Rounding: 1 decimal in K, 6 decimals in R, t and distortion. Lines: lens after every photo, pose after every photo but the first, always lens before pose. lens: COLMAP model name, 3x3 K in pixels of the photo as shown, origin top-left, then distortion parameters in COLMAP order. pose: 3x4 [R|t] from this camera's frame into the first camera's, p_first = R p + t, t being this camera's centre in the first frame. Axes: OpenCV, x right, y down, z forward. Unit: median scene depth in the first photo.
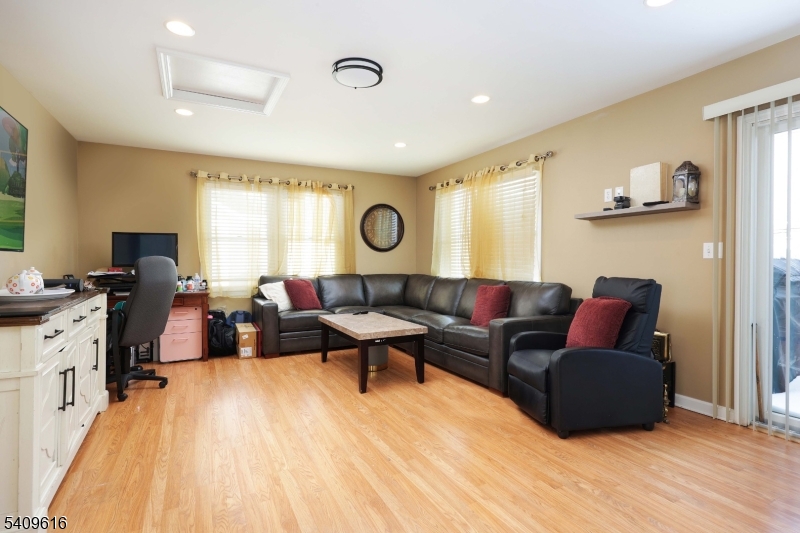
lens RADIAL K [[392.3, 0, 407.6], [0, 392.3, 265.5], [0, 0, 1]] dist [-0.003521, 0.001816]
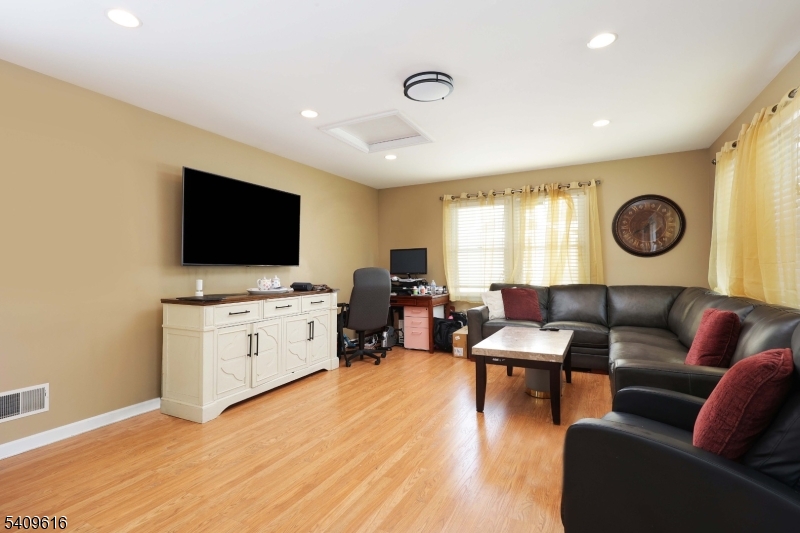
lens RADIAL K [[392.3, 0, 408.4], [0, 392.3, 265.0], [0, 0, 1]] dist [-0.003521, 0.001816]
pose [[0.570282, -0.011601, -0.821367, 0.384700], [-0.002059, 0.999877, -0.015552, -0.007751], [0.821447, 0.010560, 0.570188, 0.219612]]
